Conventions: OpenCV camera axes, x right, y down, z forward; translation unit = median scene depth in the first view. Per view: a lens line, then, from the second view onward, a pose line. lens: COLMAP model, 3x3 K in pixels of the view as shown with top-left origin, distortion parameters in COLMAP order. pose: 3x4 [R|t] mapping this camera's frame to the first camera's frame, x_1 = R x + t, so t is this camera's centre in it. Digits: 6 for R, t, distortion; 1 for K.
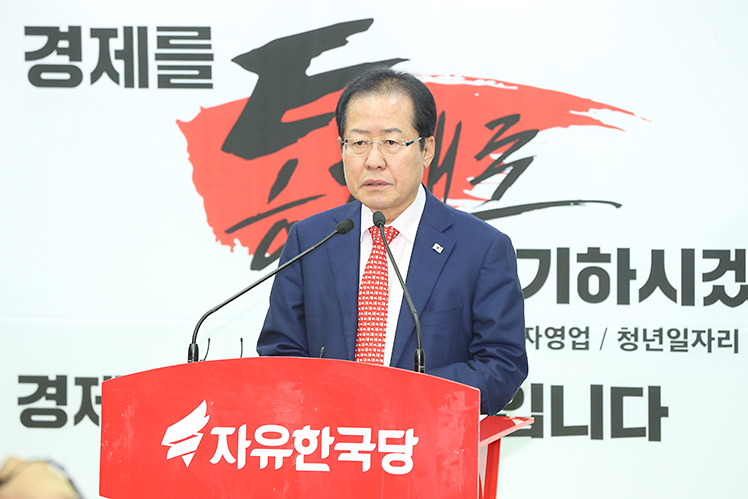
lens RADIAL K [[3757.7, 0, 374.0], [0, 3757.7, 249.5], [0, 0, 1]] dist [1.463078, -7.386284]
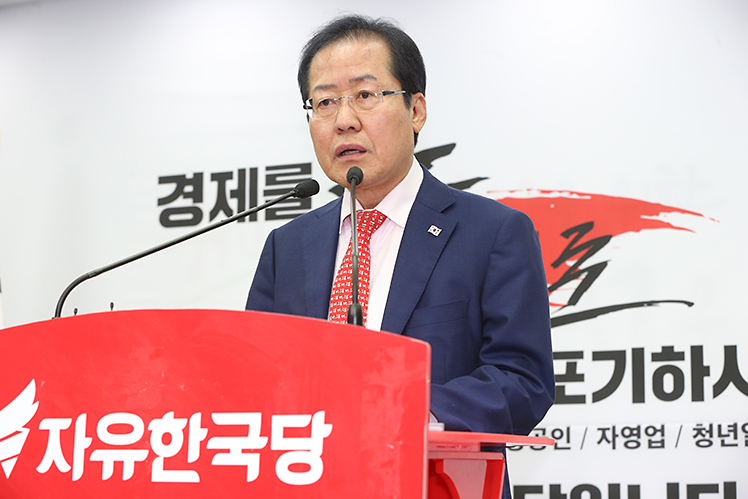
lens RADIAL K [[1617.4, 0, 374.0], [0, 1617.4, 249.5], [0, 0, 1]] dist [-0.267352, 0.414276]
pose [[0.988814, -0.021441, -0.147603, 0.044506], [-0.006495, 0.982485, -0.186228, 0.054341], [0.149010, 0.185103, 0.971356, 0.570366]]
